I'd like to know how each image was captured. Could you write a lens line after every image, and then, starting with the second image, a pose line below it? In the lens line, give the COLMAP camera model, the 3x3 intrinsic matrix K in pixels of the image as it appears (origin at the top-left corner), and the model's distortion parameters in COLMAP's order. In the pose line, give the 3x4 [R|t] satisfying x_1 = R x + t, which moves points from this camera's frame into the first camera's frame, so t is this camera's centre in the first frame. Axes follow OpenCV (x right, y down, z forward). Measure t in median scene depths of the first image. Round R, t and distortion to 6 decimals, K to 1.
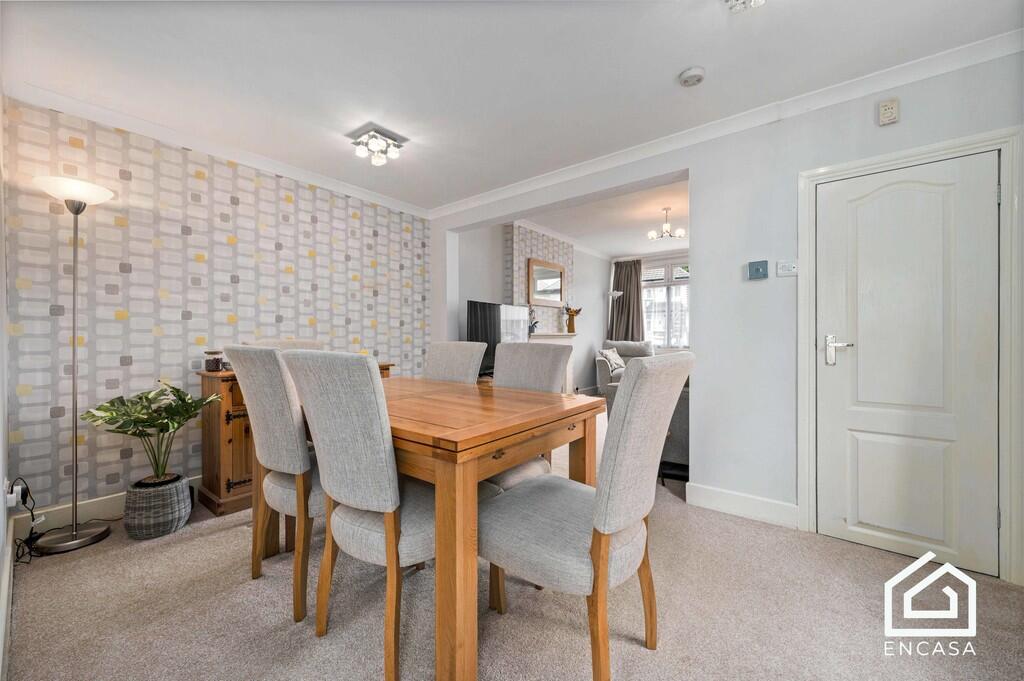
lens RADIAL K [[413.7, 0, 508.8], [0, 413.7, 335.0], [0, 0, 1]] dist [0.003135, -0.000305]
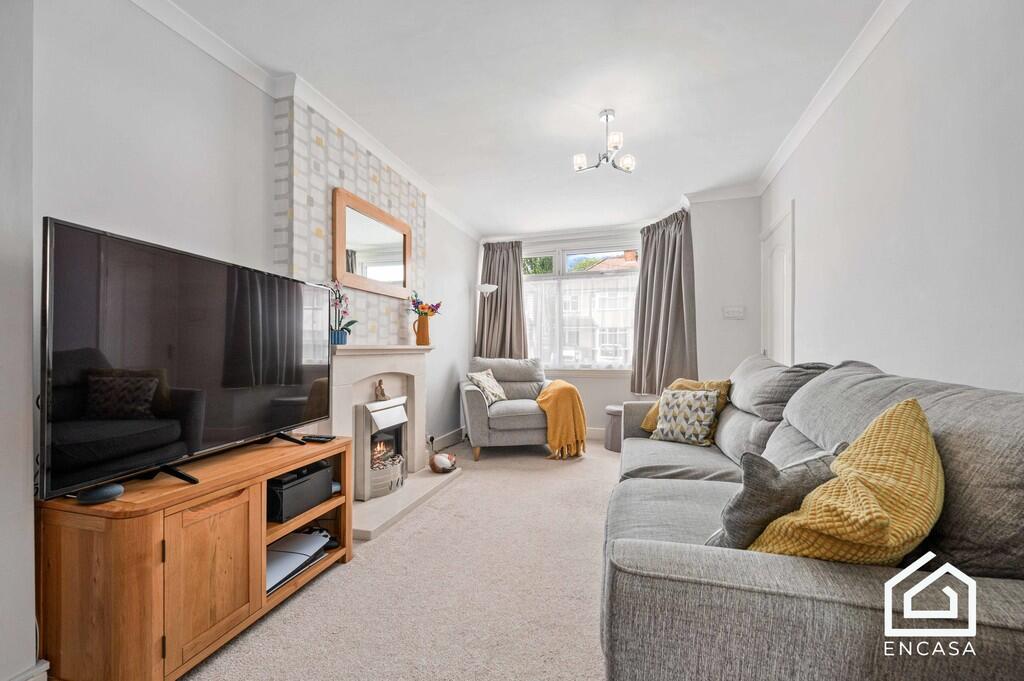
lens RADIAL K [[413.7, 0, 506.3], [0, 413.7, 347.2], [0, 0, 1]] dist [0.003135, -0.000305]
pose [[0.932426, 0.001082, 0.361359, 0.053548], [0.000938, 0.999985, -0.005415, 0.000178], [-0.361359, 0.005388, 0.932411, 0.434811]]
